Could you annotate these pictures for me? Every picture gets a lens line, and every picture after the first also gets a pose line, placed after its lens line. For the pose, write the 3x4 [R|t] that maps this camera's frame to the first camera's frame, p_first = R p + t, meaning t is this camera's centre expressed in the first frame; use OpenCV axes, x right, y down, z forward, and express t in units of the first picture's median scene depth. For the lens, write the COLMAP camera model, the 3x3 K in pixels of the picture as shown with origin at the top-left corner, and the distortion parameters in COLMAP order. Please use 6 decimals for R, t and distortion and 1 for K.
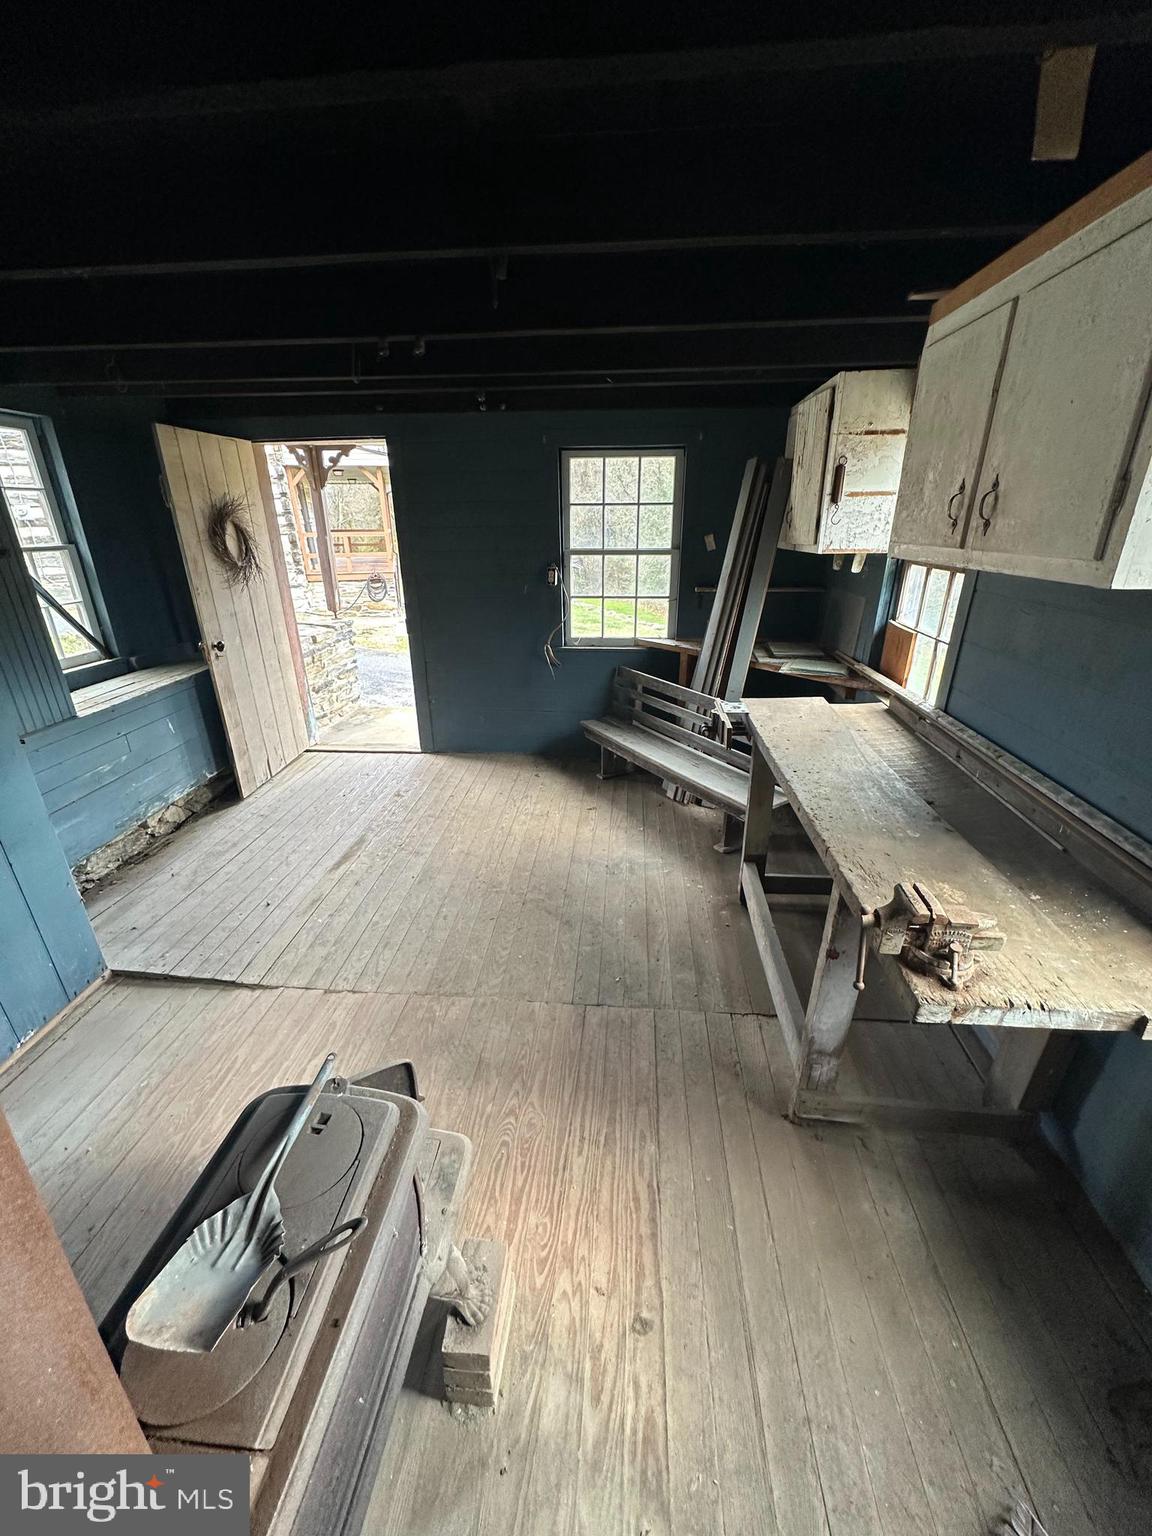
lens RADIAL K [[610.6, 0, 576.0], [0, 610.6, 768.0], [0, 0, 1]] dist [-0.000070, -0.000344]
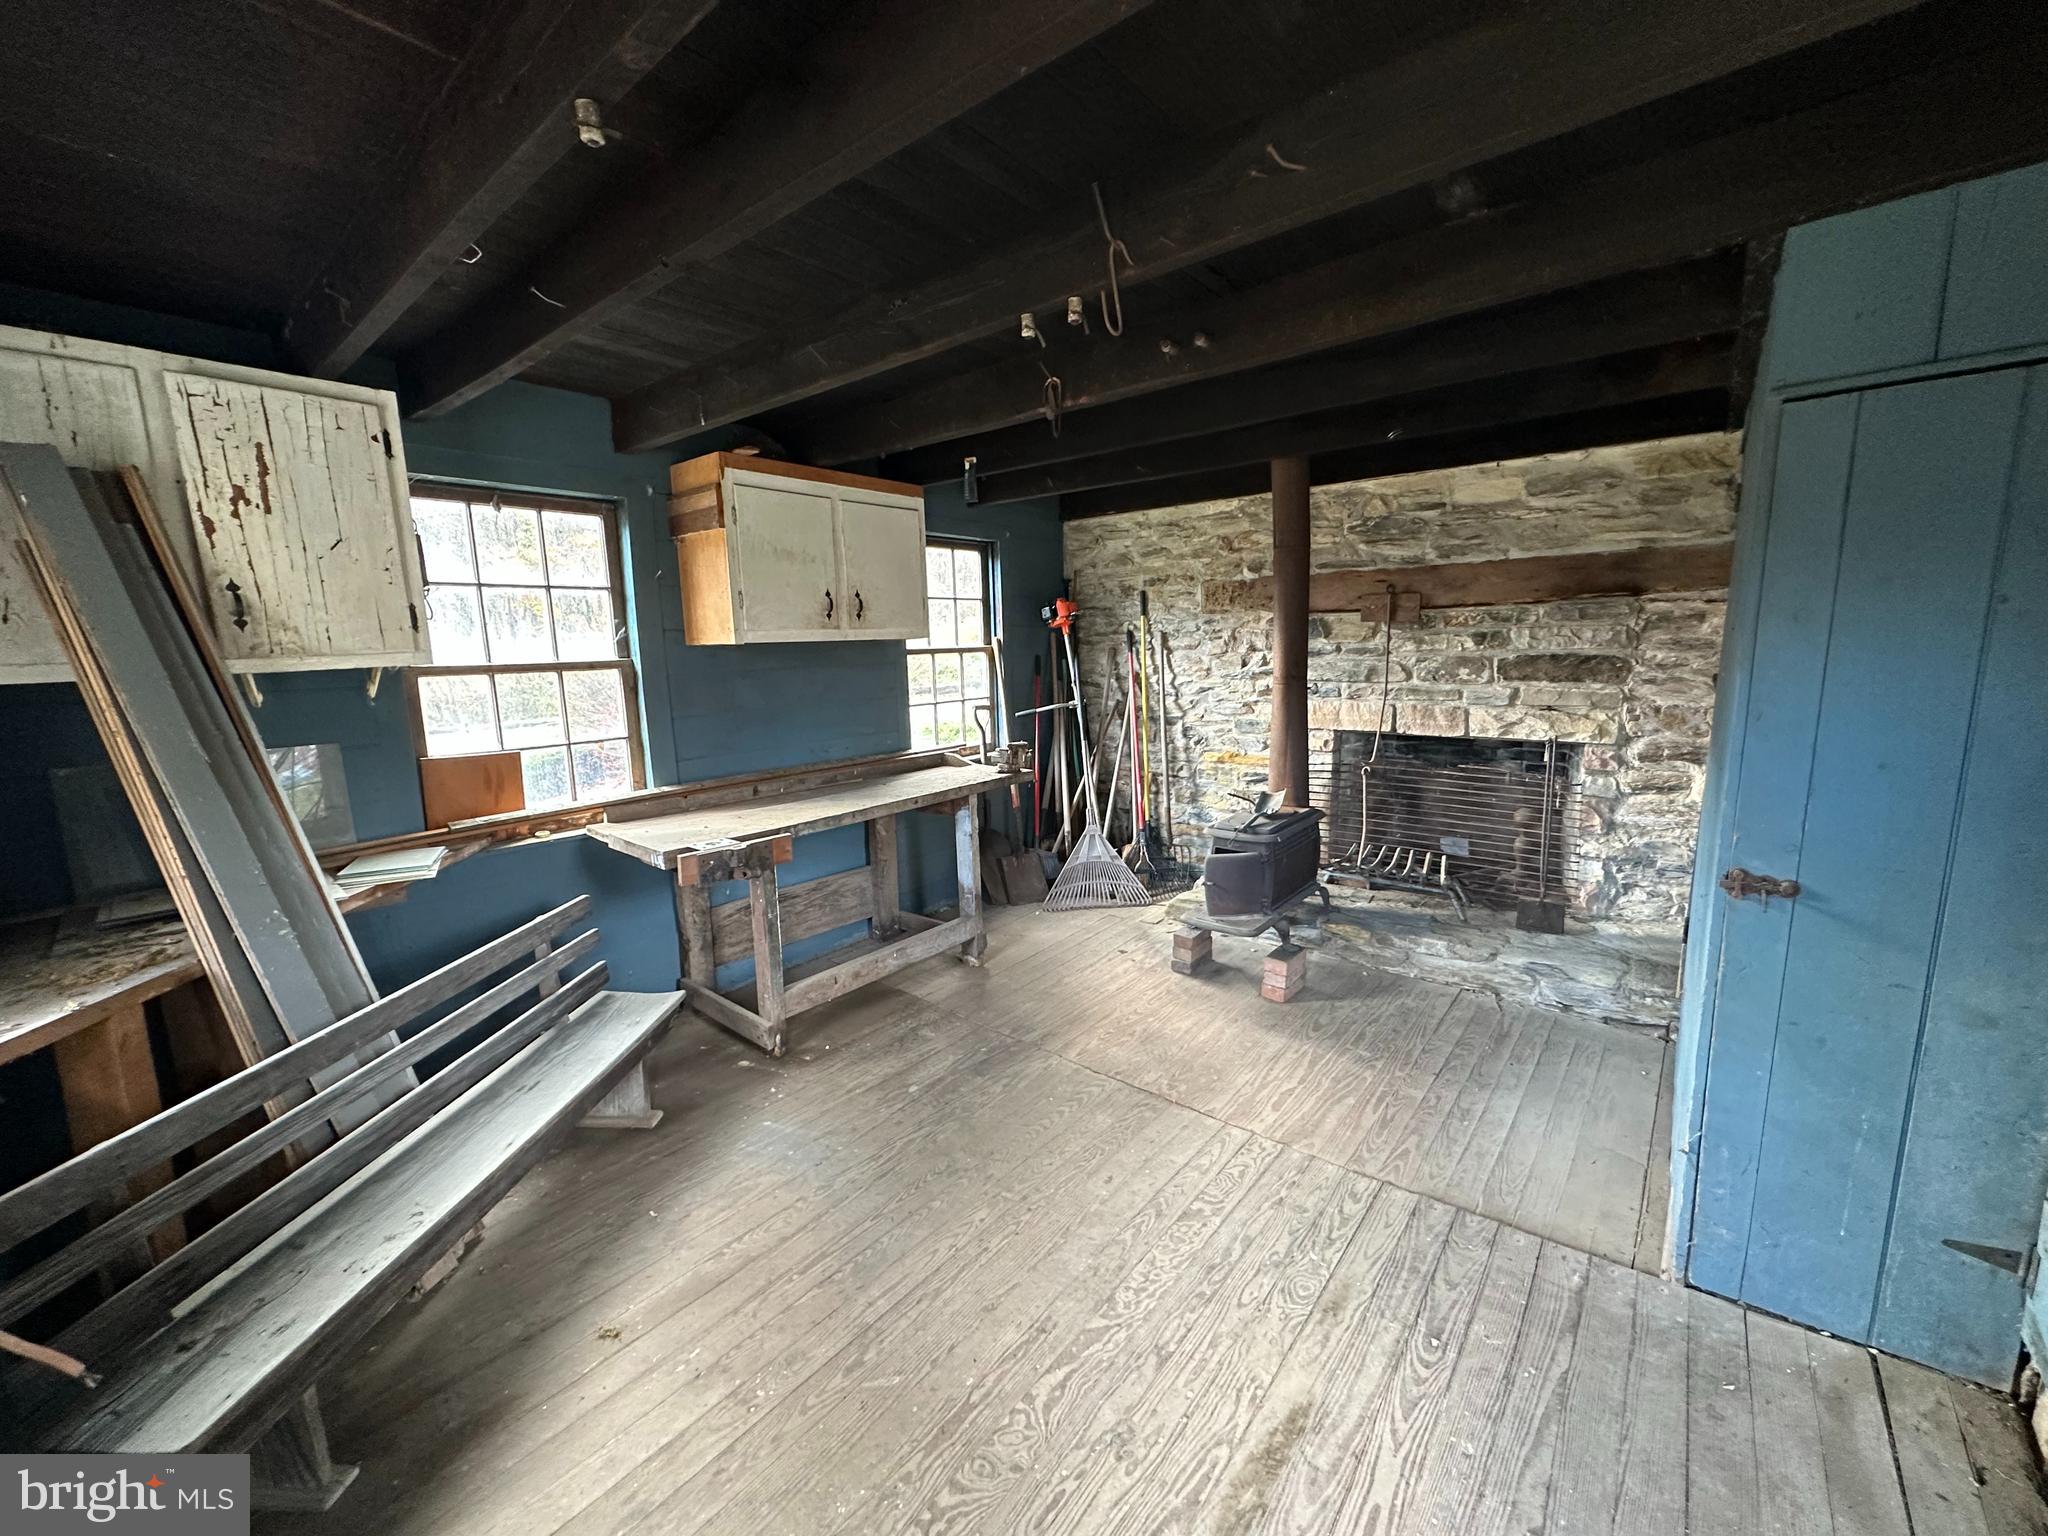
lens RADIAL K [[814.1, 0, 1024.0], [0, 814.1, 768.0], [0, 0, 1]] dist [-0.000070, -0.000344]
pose [[-0.822031, -0.065363, 0.565679, -0.733399], [0.244295, 0.856851, 0.454011, -0.651197], [-0.514378, 0.511403, -0.688390, 1.729278]]
